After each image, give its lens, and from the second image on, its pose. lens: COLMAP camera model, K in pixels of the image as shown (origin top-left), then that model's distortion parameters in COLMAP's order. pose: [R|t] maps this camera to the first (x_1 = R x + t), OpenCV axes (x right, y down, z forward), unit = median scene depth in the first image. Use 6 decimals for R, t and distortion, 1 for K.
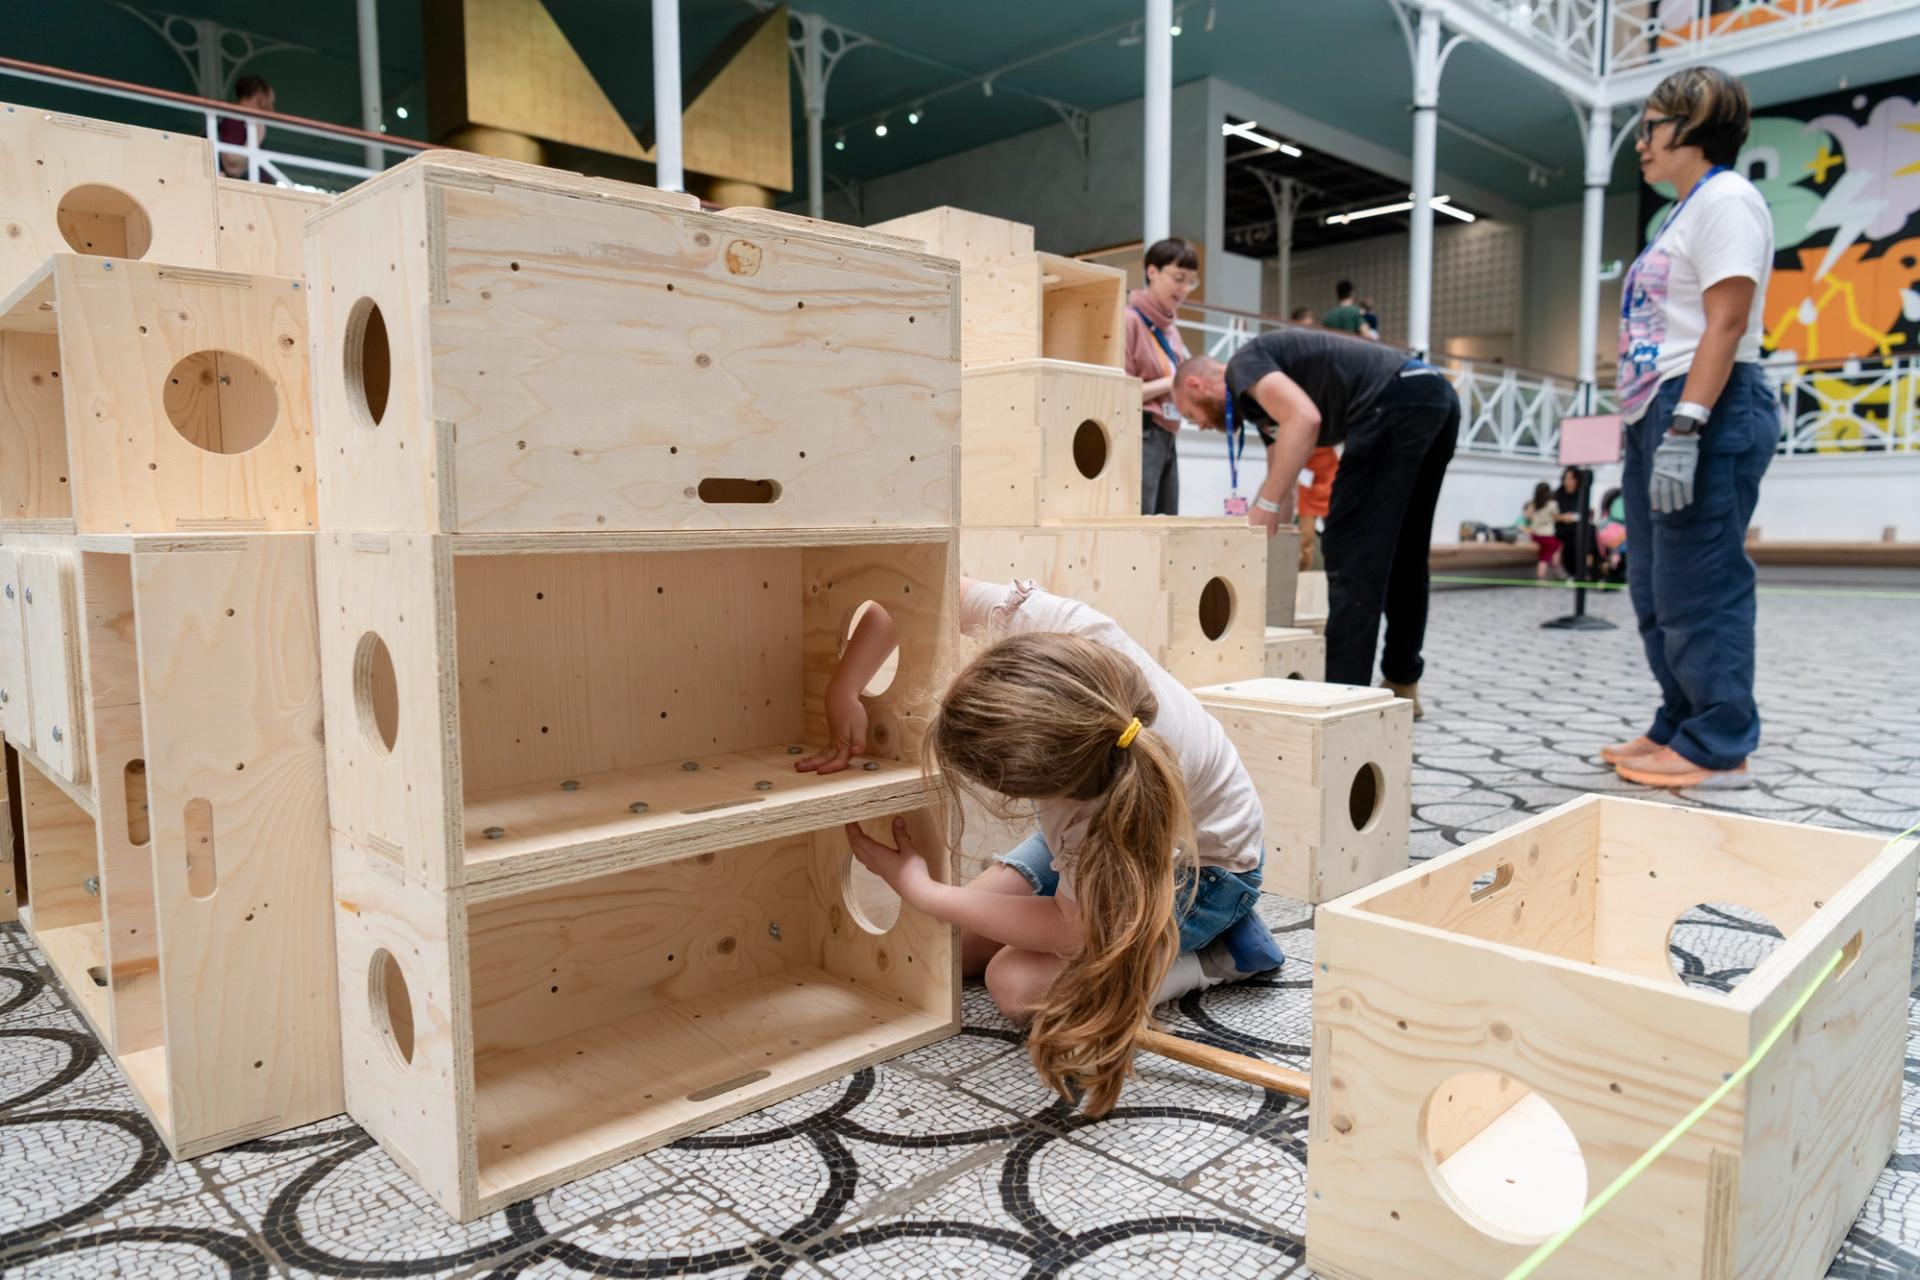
lens RADIAL K [[1358.0, 0, 994.0], [0, 1358.0, 633.9], [0, 0, 1]] dist [0.003555, 0.001787]
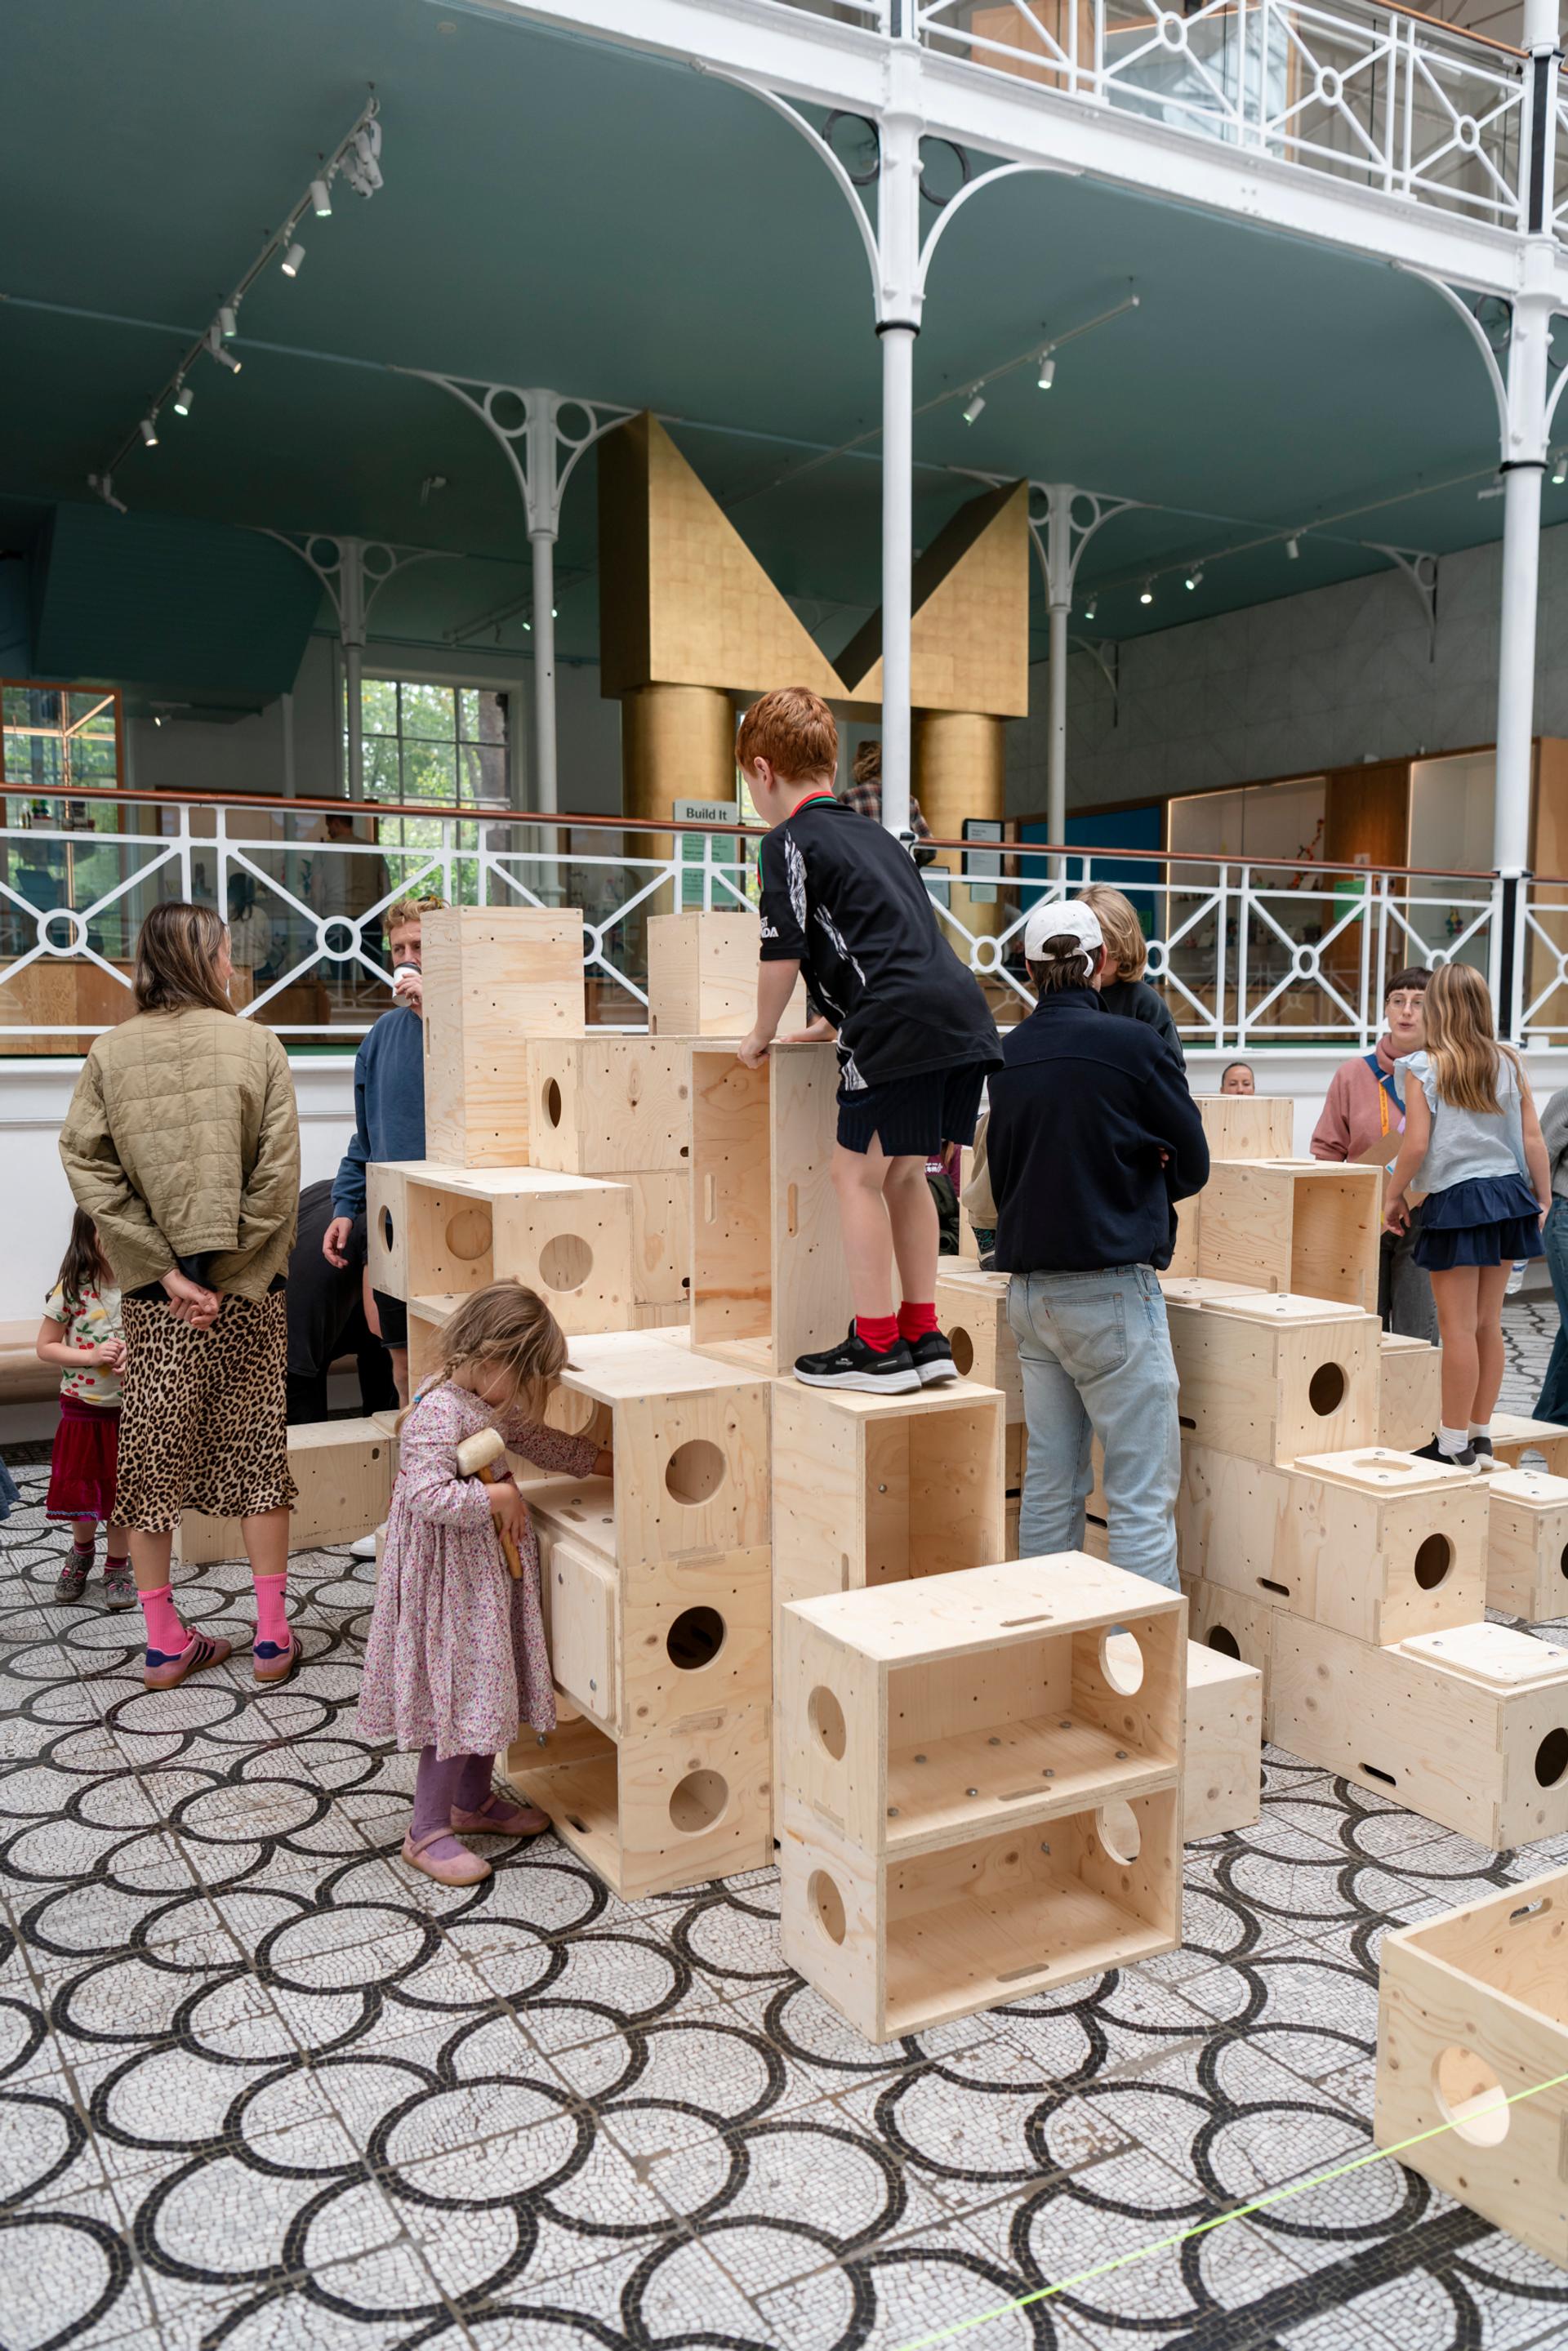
lens RADIAL K [[1941.8, 0, 777.9], [0, 1941.8, 1192.8], [0, 0, 1]] dist [0.009613, -0.000470]
pose [[0.965794, 0.025747, -0.258027, 0.089690], [-0.025181, 0.999668, 0.005497, -0.607254], [0.258083, 0.001188, 0.966122, -1.310297]]
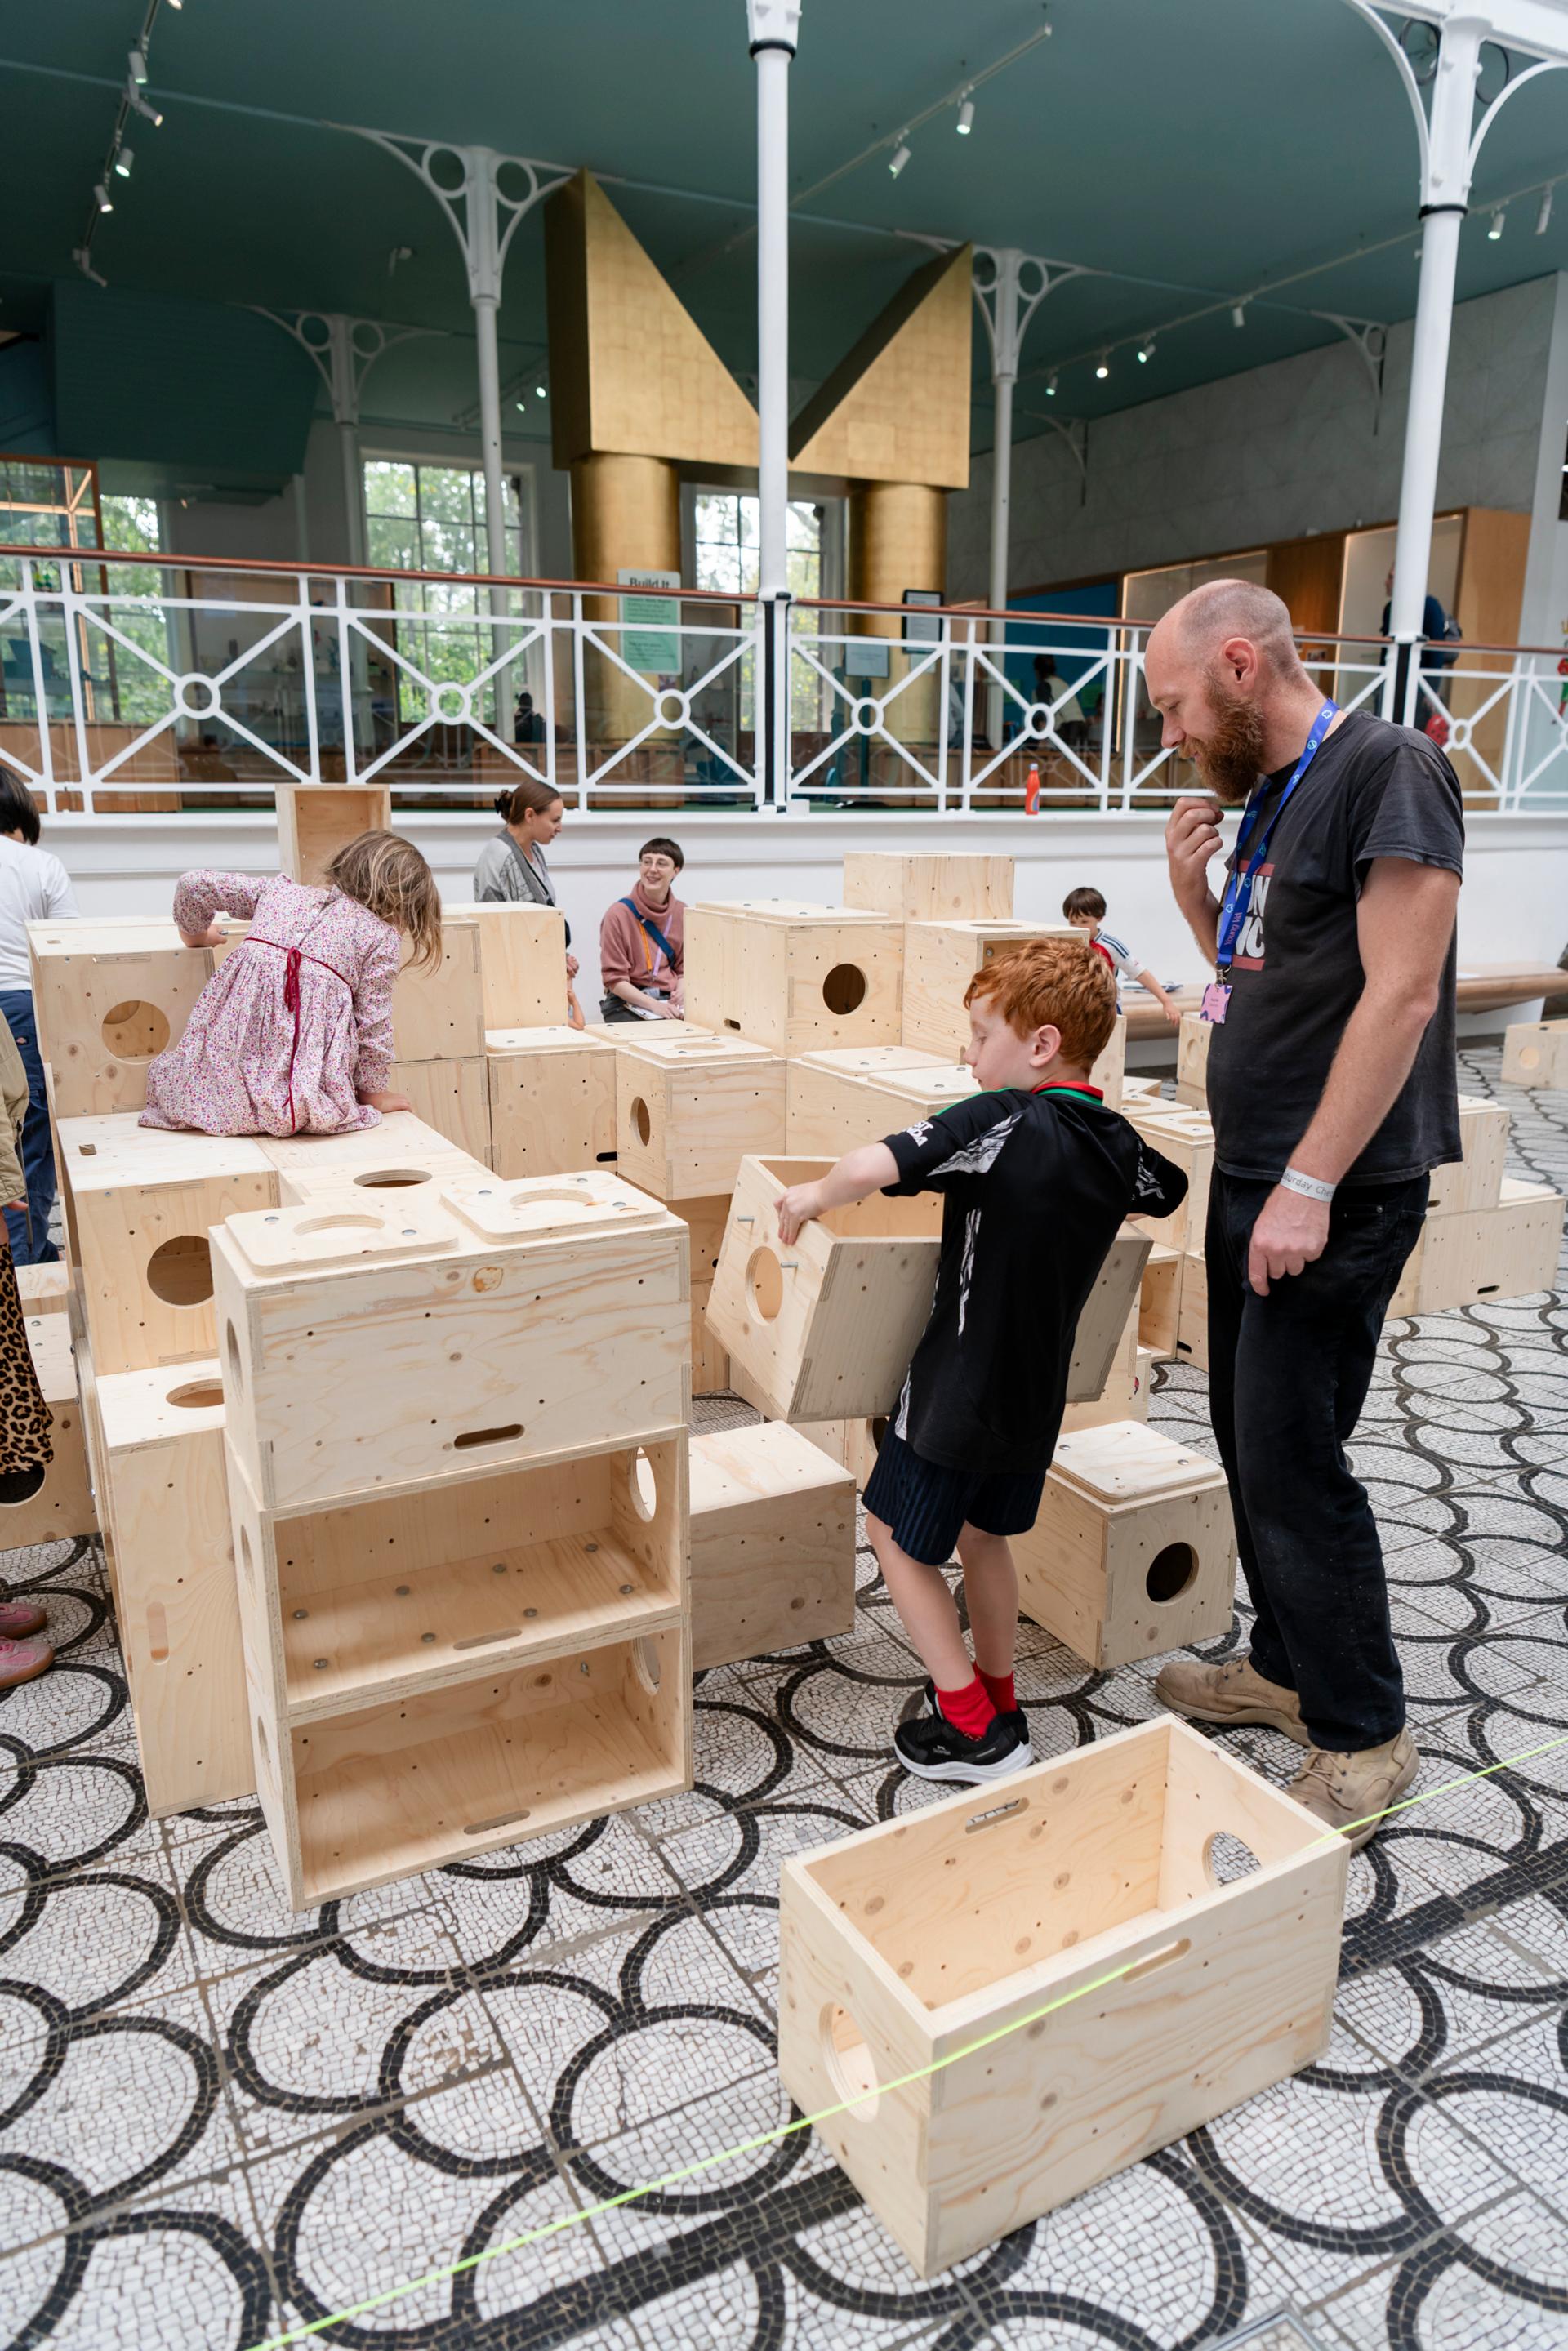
lens RADIAL K [[1662.9, 0, 752.6], [0, 1662.9, 1197.9], [0, 0, 1]] dist [0.003555, 0.001787]
pose [[0.954148, 0.075472, -0.289664, 0.558556], [-0.030396, 0.987120, 0.157069, -0.640881], [0.297787, -0.141063, 0.944153, -0.495206]]
